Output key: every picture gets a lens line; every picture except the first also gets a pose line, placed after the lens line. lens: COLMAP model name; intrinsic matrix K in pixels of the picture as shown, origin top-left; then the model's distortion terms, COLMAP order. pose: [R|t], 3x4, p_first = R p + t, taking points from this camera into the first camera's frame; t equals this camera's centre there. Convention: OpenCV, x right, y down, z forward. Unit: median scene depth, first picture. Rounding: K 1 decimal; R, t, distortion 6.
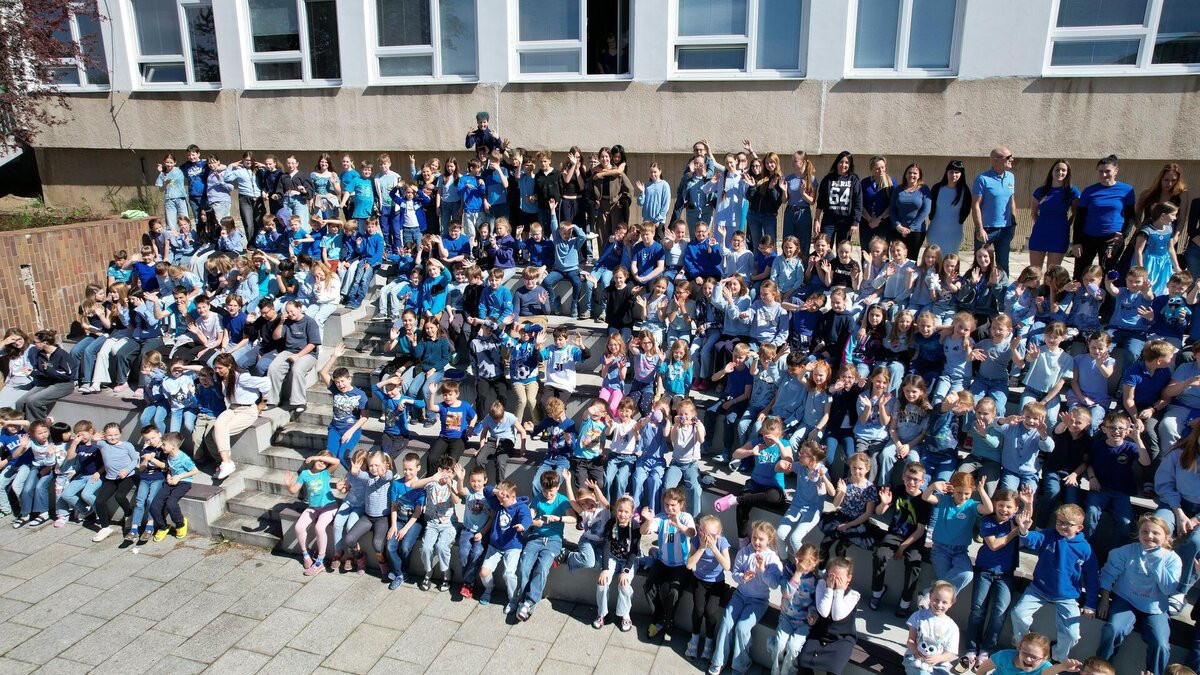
lens RADIAL K [[766.0, 0, 604.3], [0, 766.0, 341.7], [0, 0, 1]] dist [-0.073105, 0.065317]
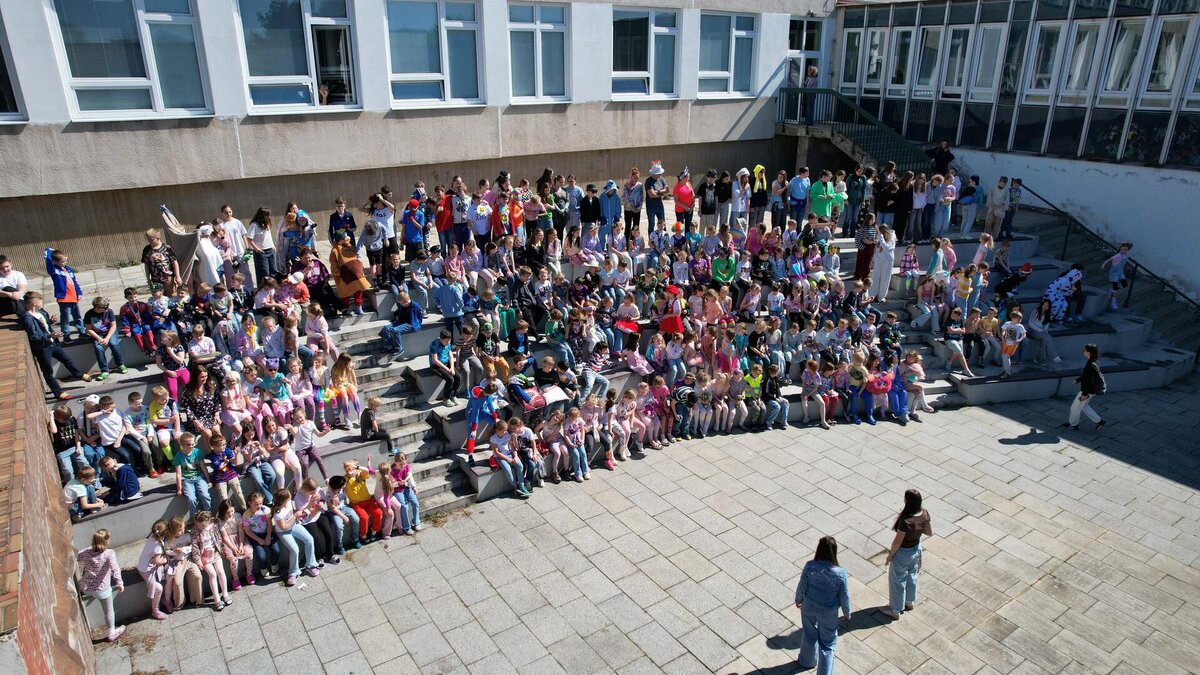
lens RADIAL K [[766.0, 0, 603.7], [0, 766.0, 336.8], [0, 0, 1]] dist [-0.073105, 0.065317]
pose [[0.633431, -0.265739, 0.726738, -0.877683], [0.202832, 0.963363, 0.175473, -0.161593], [-0.746742, 0.036255, 0.664125, -0.105066]]
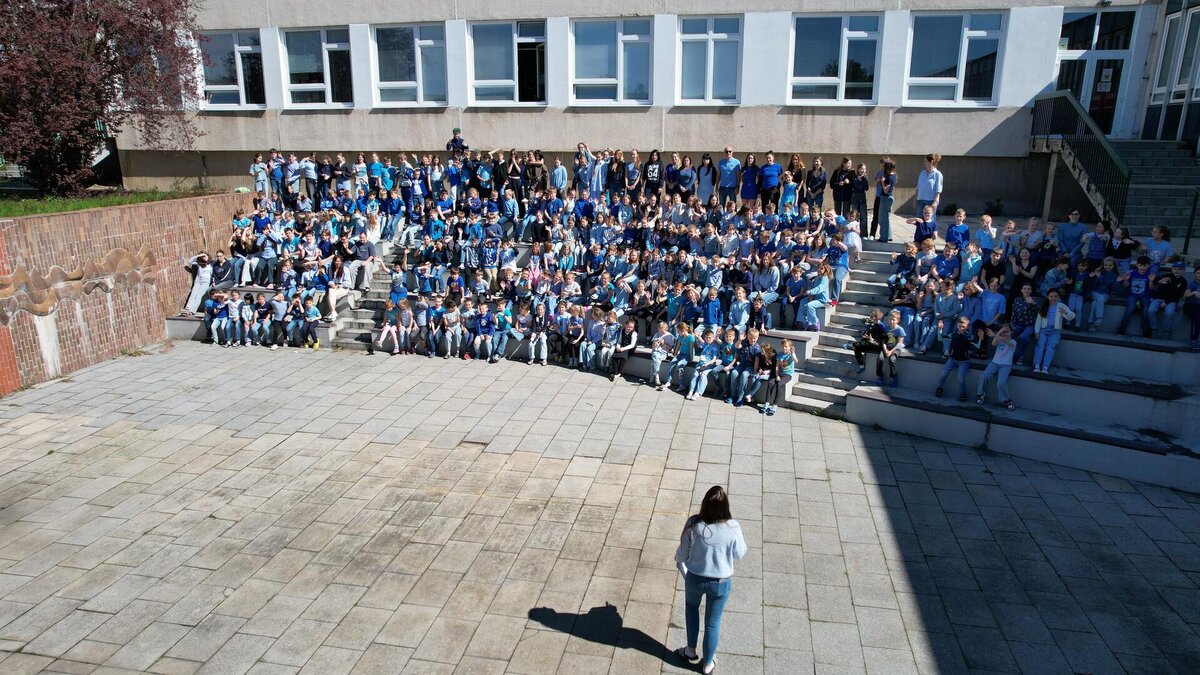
lens RADIAL K [[766.0, 0, 604.1], [0, 766.0, 338.2], [0, 0, 1]] dist [-0.073105, 0.065317]
pose [[0.996261, -0.023094, 0.083252, 0.014449], [0.023474, 0.999718, -0.003582, 0.189474], [-0.083146, 0.005522, 0.996522, -0.748422]]
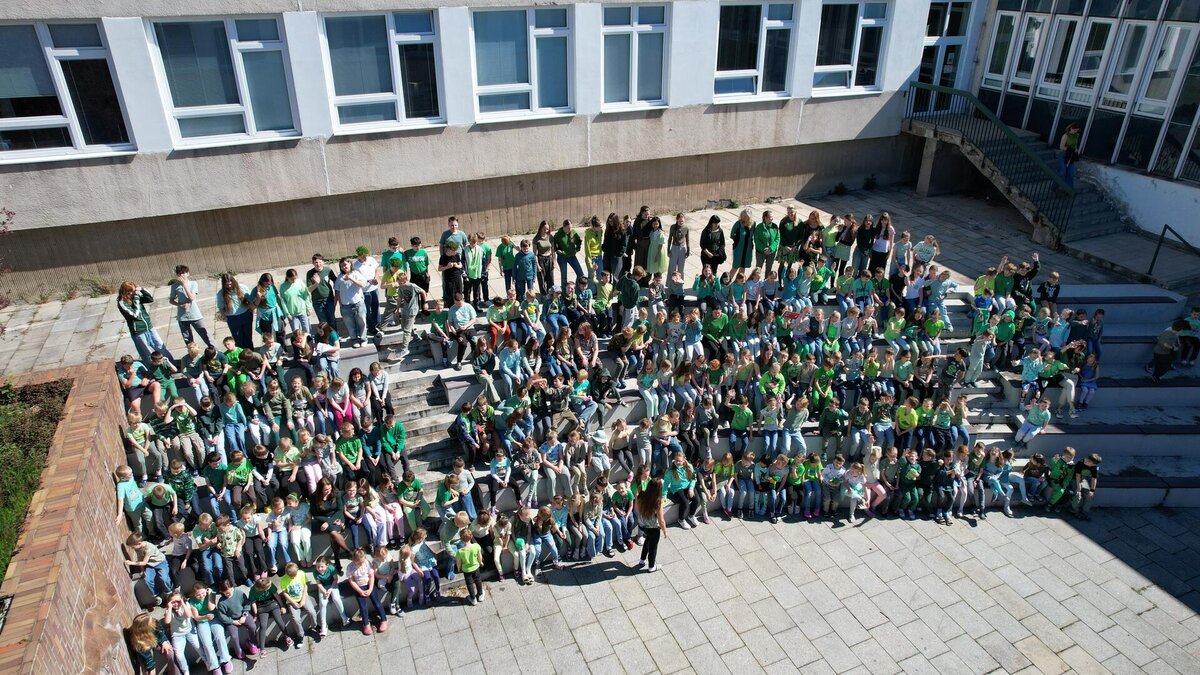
lens RADIAL K [[766.0, 0, 603.1], [0, 766.0, 337.8], [0, 0, 1]] dist [-0.073105, 0.065317]
pose [[0.773764, -0.289782, 0.563309, -0.693554], [0.166424, 0.950990, 0.260615, -0.371862], [-0.611222, -0.107906, 0.784068, -0.176586]]
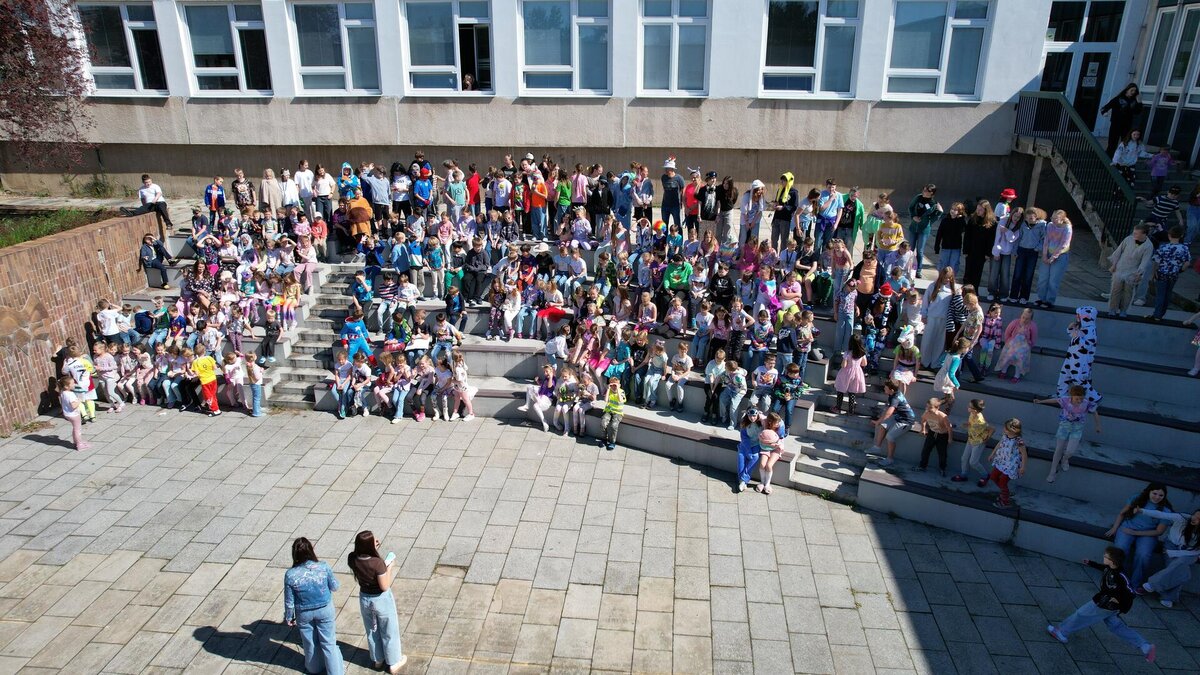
lens RADIAL K [[766.0, 0, 604.1], [0, 766.0, 338.8], [0, 0, 1]] dist [-0.073105, 0.065317]
pose [[0.984406, -0.062027, 0.164611, -0.030370], [0.047759, 0.994862, 0.089268, -0.009454], [-0.169303, -0.080015, 0.982311, -0.598279]]
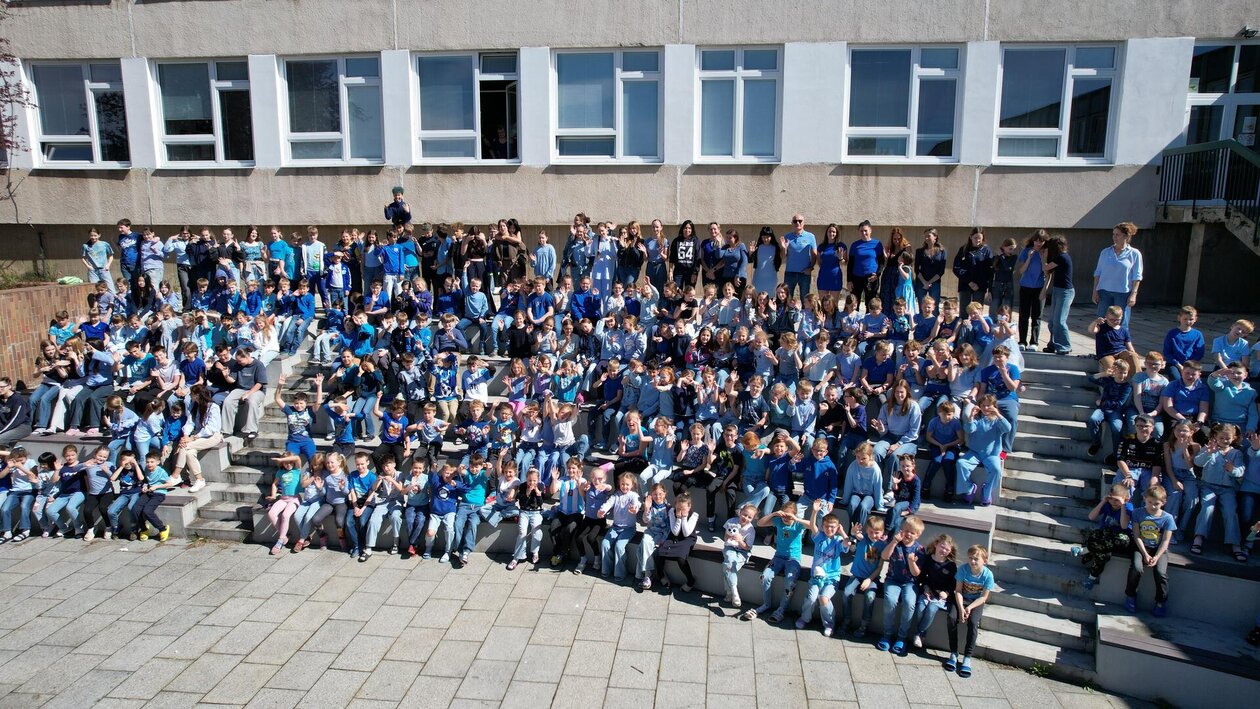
lens RADIAL K [[804.3, 0, 633.4], [0, 804.3, 356.1], [0, 0, 1]] dist [-0.073105, 0.065317]
pose [[0.983962, -0.032968, 0.175306, -0.023708], [0.048208, 0.995349, -0.083399, 0.081250], [-0.171741, 0.090513, 0.980975, -0.279796]]
